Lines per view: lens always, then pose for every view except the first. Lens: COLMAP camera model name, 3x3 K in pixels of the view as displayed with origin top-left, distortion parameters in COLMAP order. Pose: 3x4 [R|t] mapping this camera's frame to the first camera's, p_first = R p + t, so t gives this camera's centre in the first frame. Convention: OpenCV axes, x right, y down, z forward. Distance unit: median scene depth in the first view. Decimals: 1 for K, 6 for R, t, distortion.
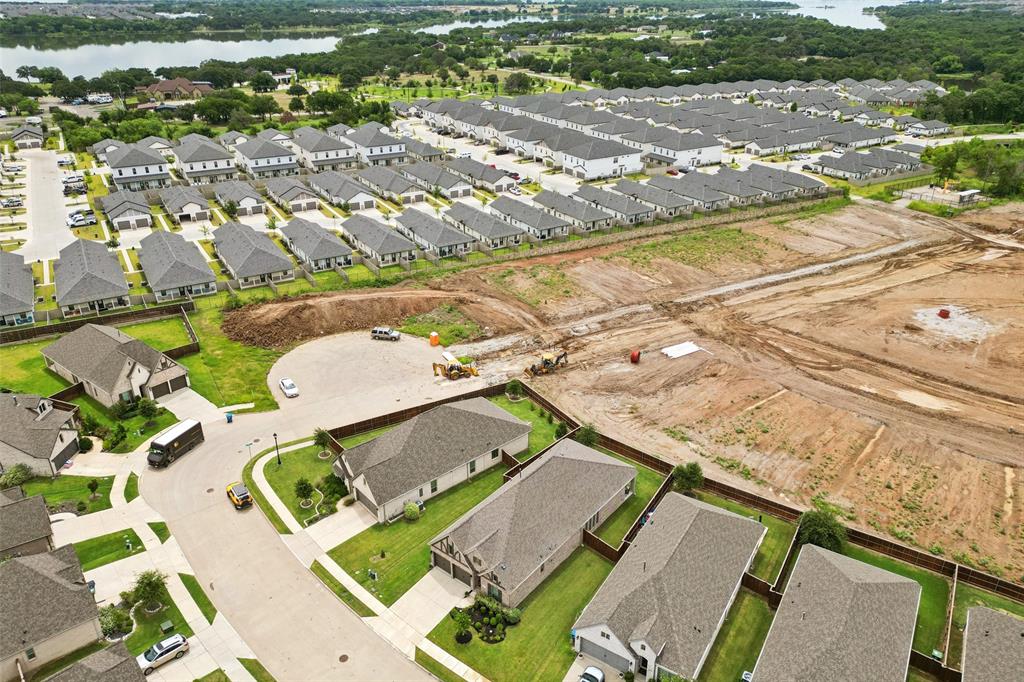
lens RADIAL K [[724.7, 0, 506.8], [0, 724.7, 339.9], [0, 0, 1]] dist [0.047271, -0.019376]
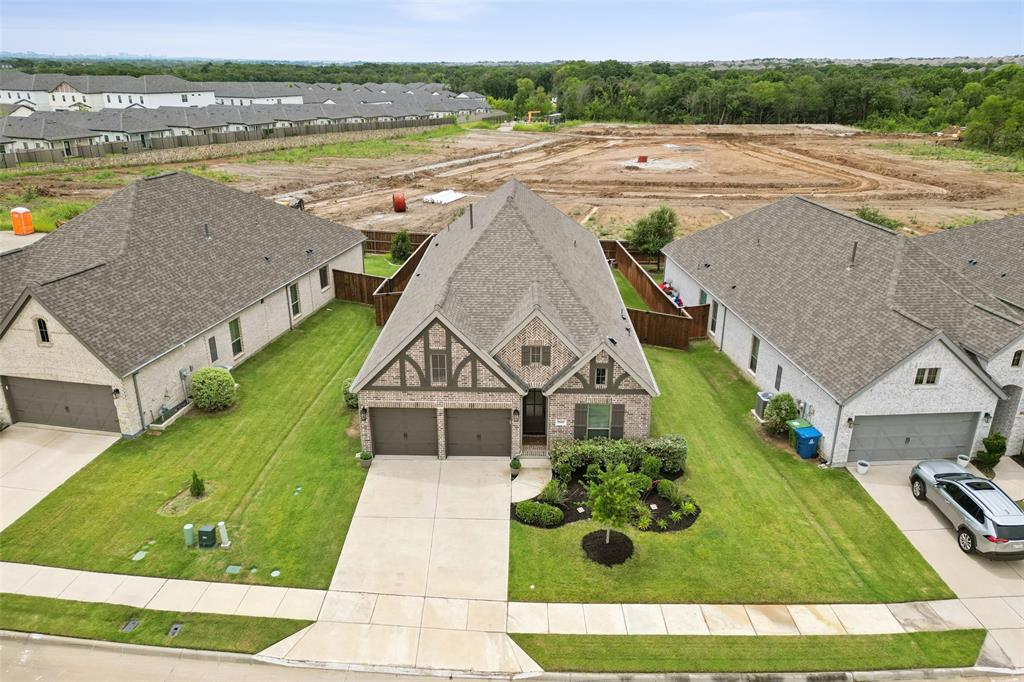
lens RADIAL K [[724.7, 0, 518.8], [0, 724.7, 339.3], [0, 0, 1]] dist [0.047271, -0.019376]
pose [[0.790098, -0.212764, 0.574871, -0.217565], [0.258886, 0.965906, 0.001678, 0.253642], [-0.555628, 0.147500, 0.818243, 0.614811]]
